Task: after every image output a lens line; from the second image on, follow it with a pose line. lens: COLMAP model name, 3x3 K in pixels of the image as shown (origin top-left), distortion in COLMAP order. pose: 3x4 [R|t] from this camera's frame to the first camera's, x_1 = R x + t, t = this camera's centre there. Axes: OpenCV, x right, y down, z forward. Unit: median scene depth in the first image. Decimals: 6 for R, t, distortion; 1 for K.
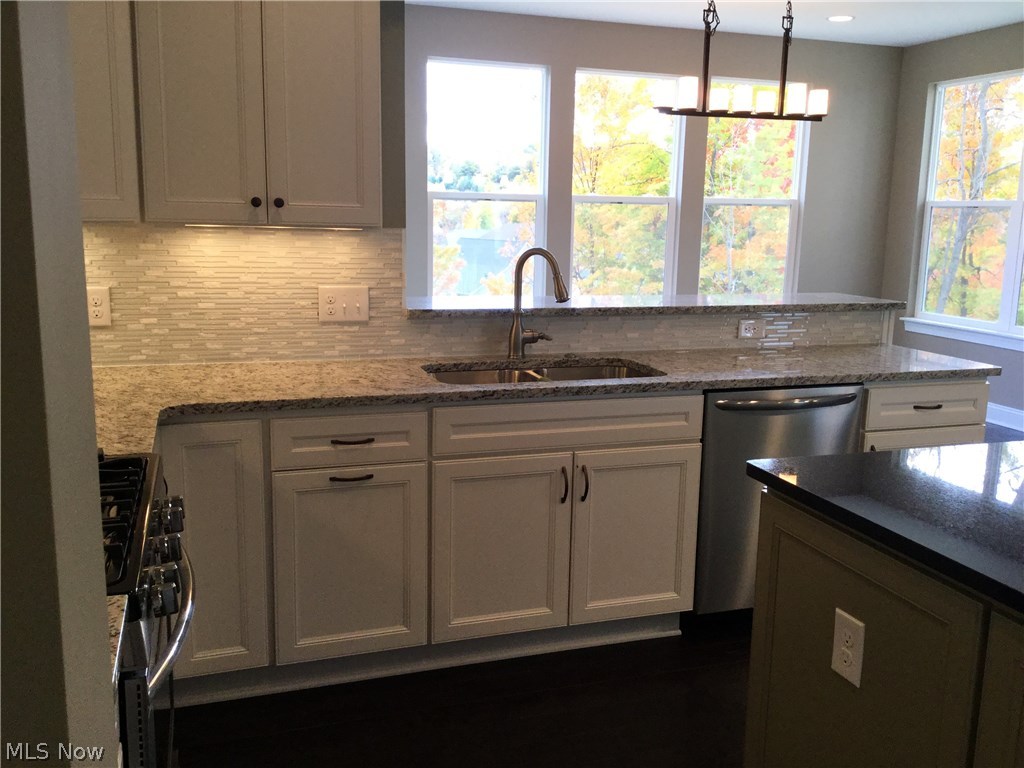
lens RADIAL K [[925.0, 0, 511.6], [0, 925.0, 372.0], [0, 0, 1]] dist [0.127706, -0.242051]
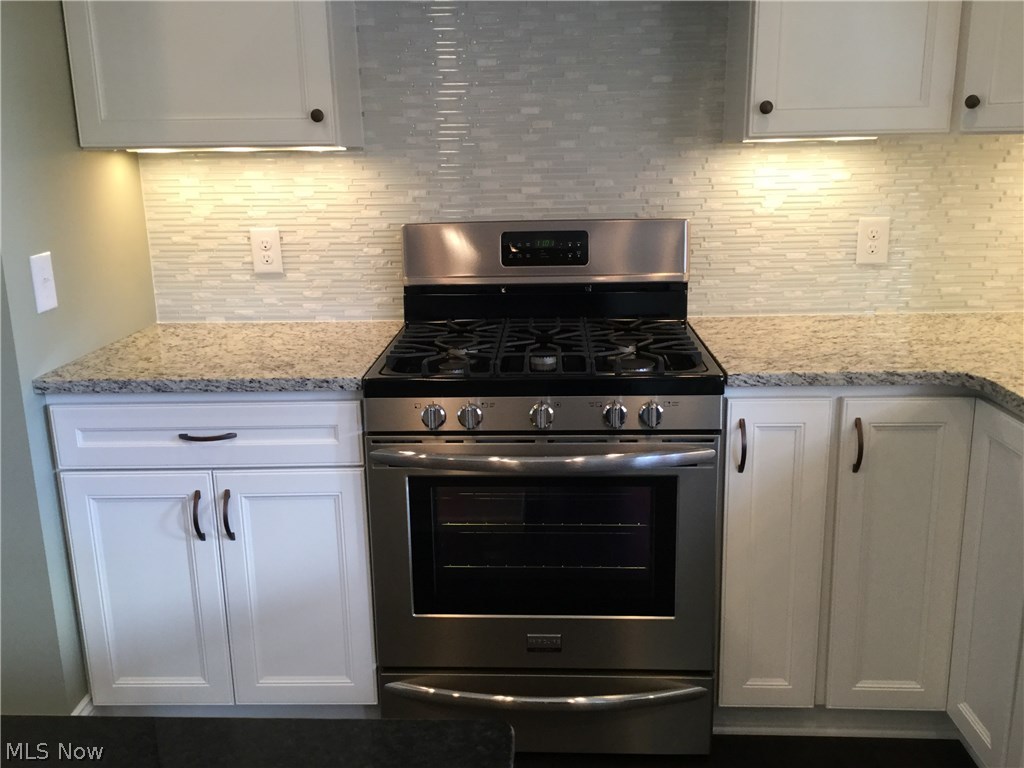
lens RADIAL K [[926.7, 0, 506.1], [0, 926.7, 378.0], [0, 0, 1]] dist [0.128801, -0.230089]
pose [[-0.368458, 0.215409, -0.904344, 0.387416], [-0.147021, 0.947041, 0.285480, -0.101443], [0.917945, 0.238145, -0.317275, 0.727582]]
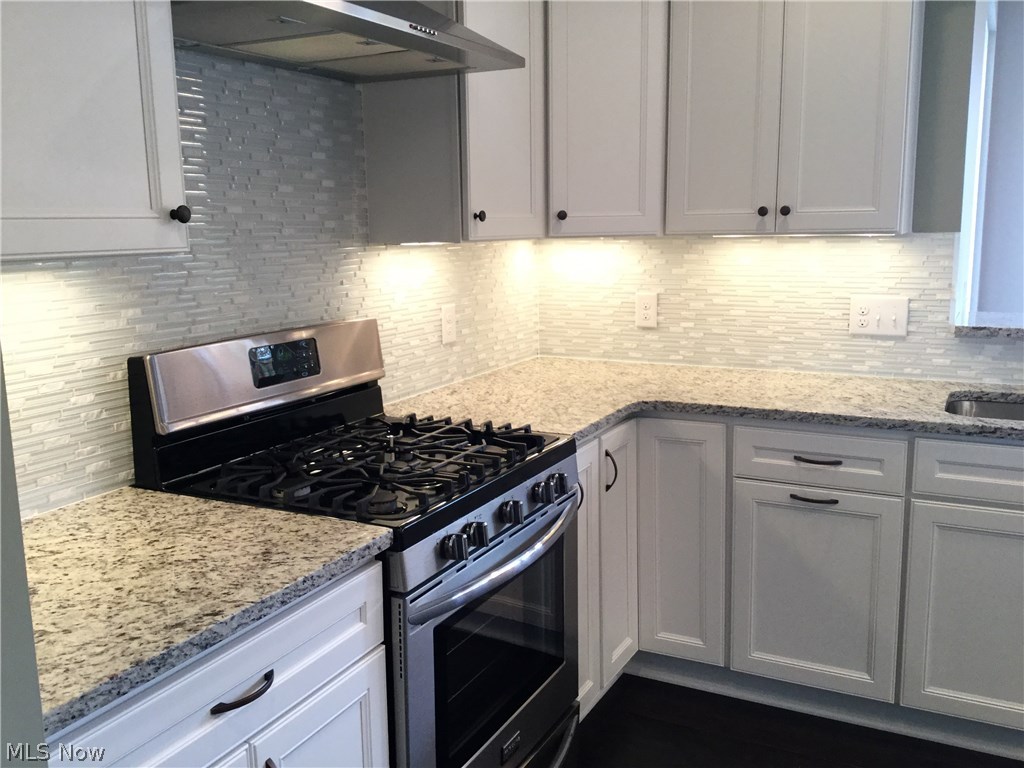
lens RADIAL K [[925.0, 0, 511.6], [0, 925.0, 372.0], [0, 0, 1]] dist [0.127706, -0.242051]
pose [[0.690547, 0.085195, -0.718252, 0.255234], [-0.093535, 0.995219, 0.028120, -0.010941], [0.717214, 0.047763, 0.695214, 0.101752]]
